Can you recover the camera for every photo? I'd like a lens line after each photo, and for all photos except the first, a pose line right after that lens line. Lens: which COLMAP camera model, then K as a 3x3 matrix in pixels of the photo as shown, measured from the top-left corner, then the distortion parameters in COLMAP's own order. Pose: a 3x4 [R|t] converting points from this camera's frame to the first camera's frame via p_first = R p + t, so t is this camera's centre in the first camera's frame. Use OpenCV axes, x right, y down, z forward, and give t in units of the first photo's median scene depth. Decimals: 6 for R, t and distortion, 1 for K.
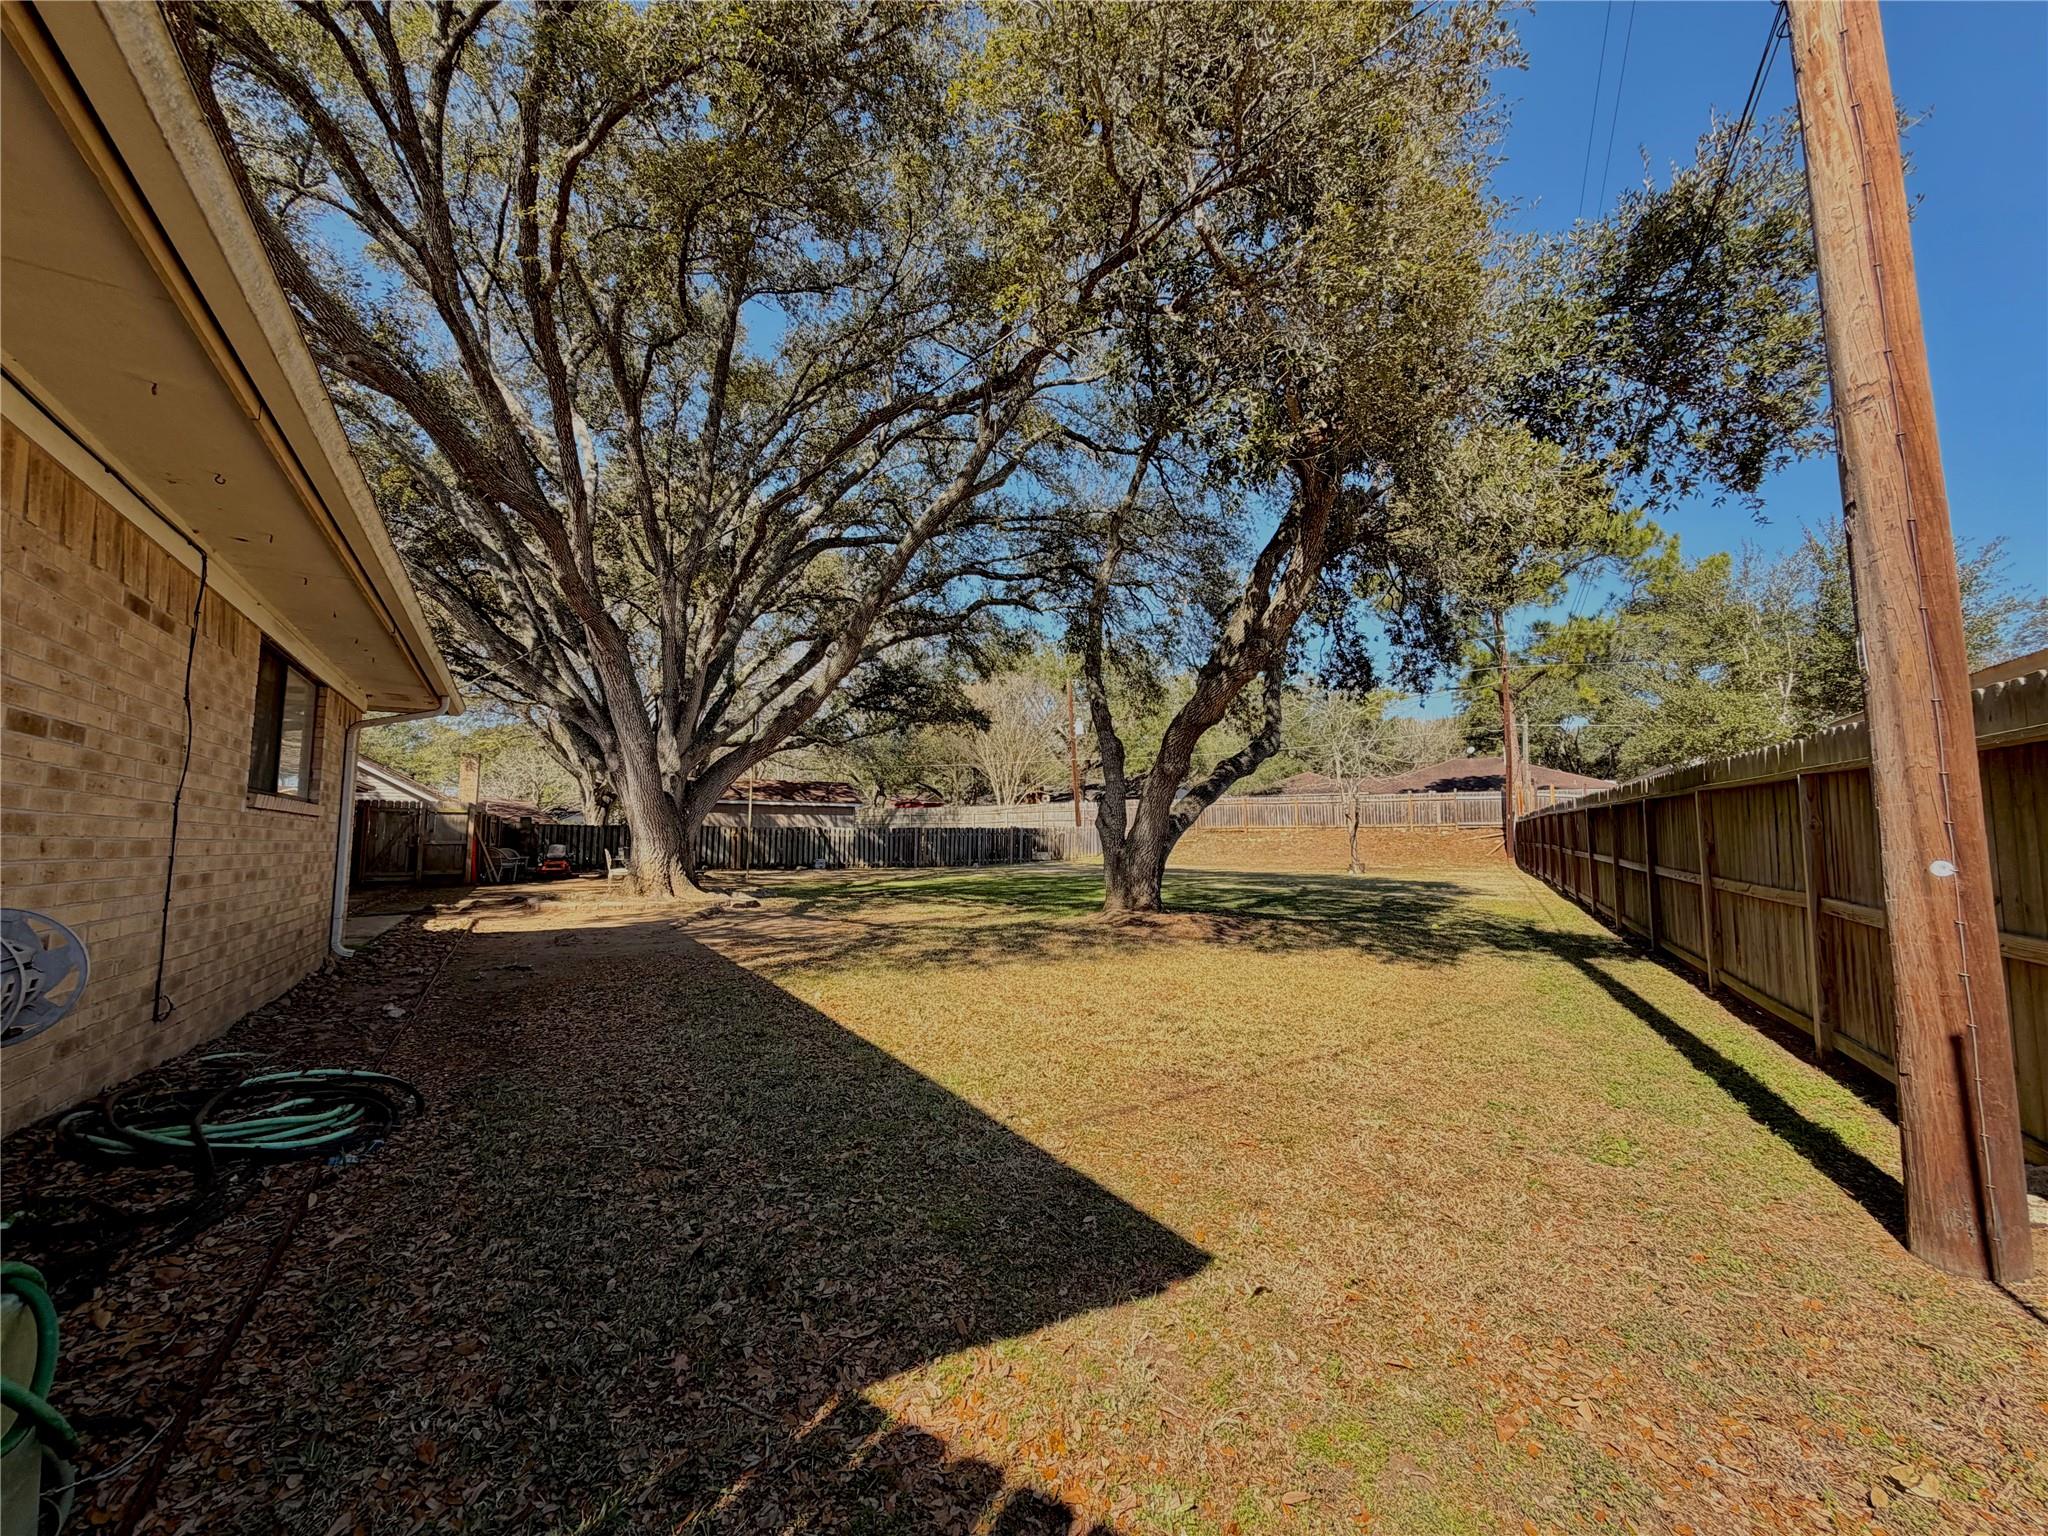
lens RADIAL K [[815.0, 0, 1019.4], [0, 815.0, 767.2], [0, 0, 1]] dist [-0.000249, 0.000064]
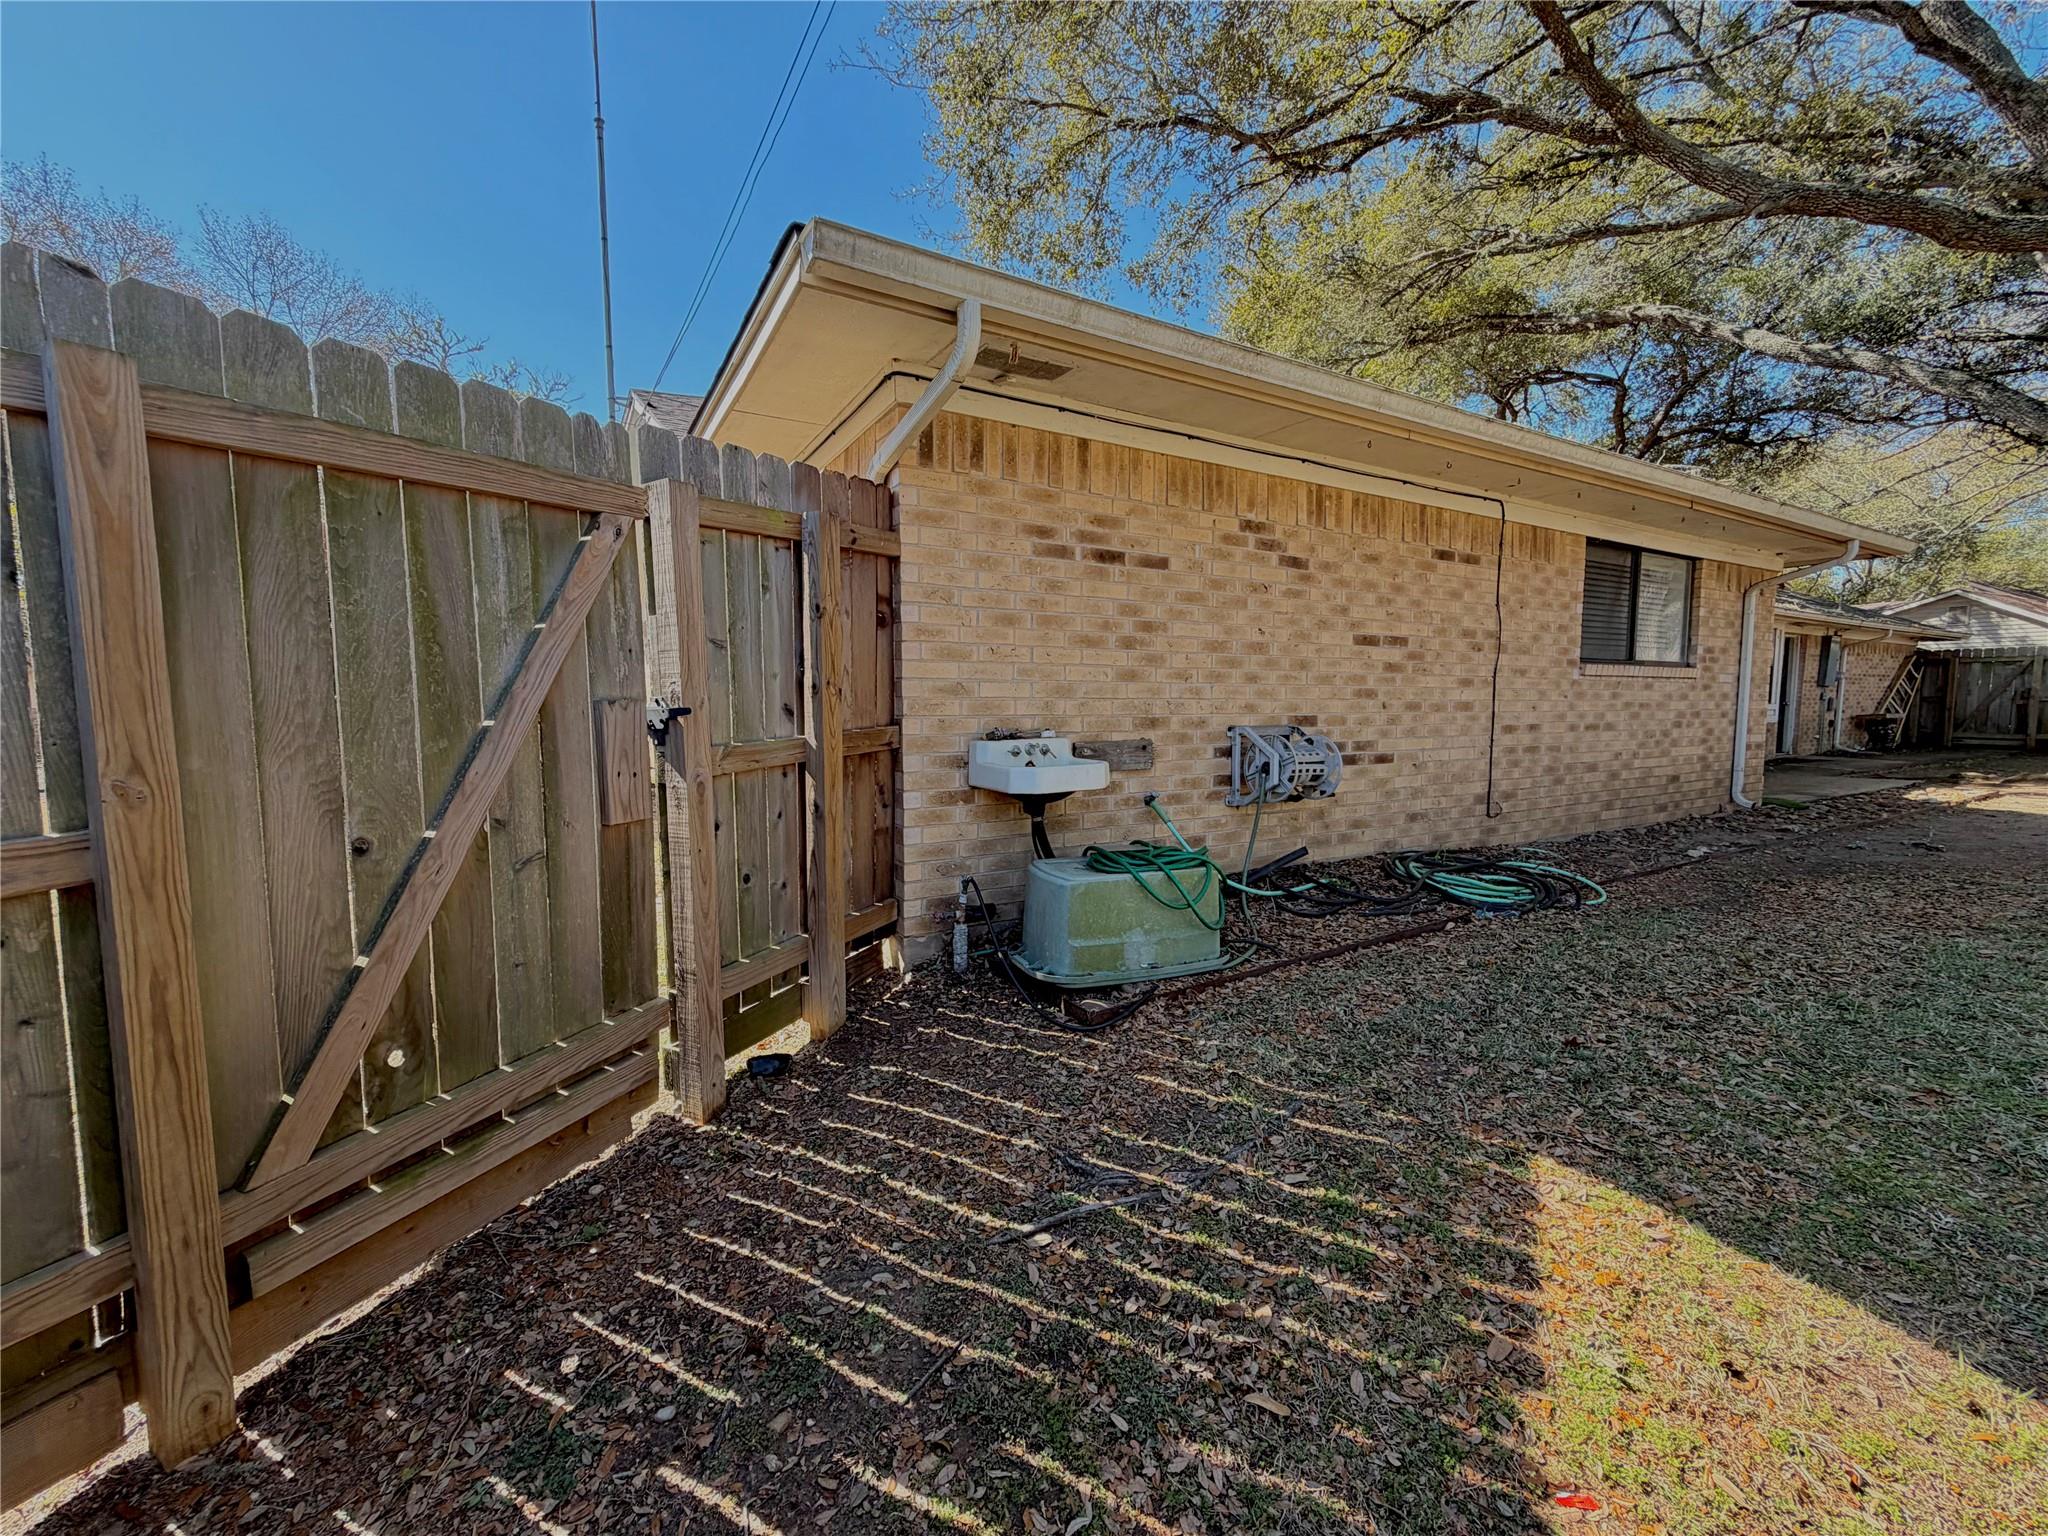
lens RADIAL K [[815.0, 0, 1019.4], [0, 815.0, 767.2], [0, 0, 1]] dist [-0.000249, 0.000064]
pose [[-0.023866, 0.081795, -0.996363, 0.547001], [0.093970, 0.992418, 0.079220, 0.009856], [0.995289, -0.091738, -0.031372, 0.174968]]
